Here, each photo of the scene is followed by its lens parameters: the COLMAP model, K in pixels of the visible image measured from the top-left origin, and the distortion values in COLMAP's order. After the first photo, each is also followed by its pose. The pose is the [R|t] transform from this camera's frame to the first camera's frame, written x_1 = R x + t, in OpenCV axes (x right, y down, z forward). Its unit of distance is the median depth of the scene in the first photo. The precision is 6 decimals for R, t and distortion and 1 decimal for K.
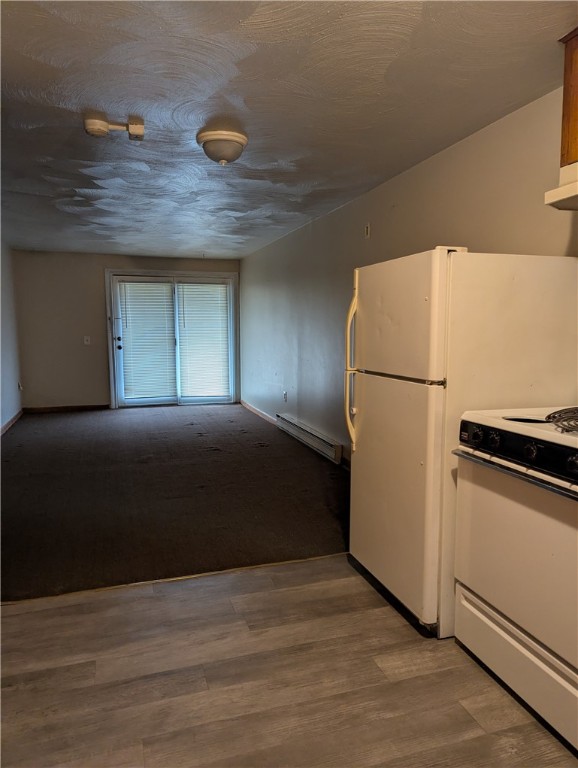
lens RADIAL K [[529.0, 0, 289.0], [0, 529.0, 384.0], [0, 0, 1]] dist [0.073446, -0.002232]
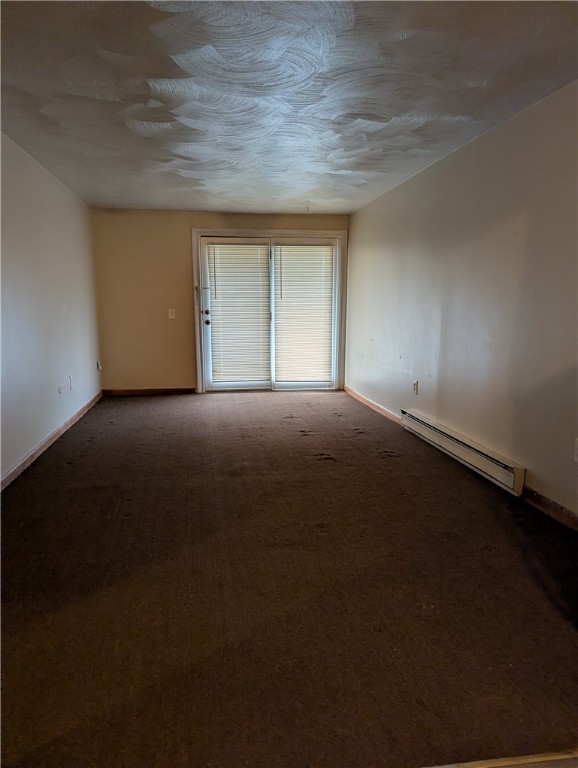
lens RADIAL K [[529.0, 0, 289.0], [0, 529.0, 384.0], [0, 0, 1]] dist [0.073446, -0.002232]
pose [[0.987972, 0.024409, -0.152697, -0.058560], [-0.018090, 0.998927, 0.042634, -0.008772], [0.153574, -0.039359, 0.987353, 0.184047]]
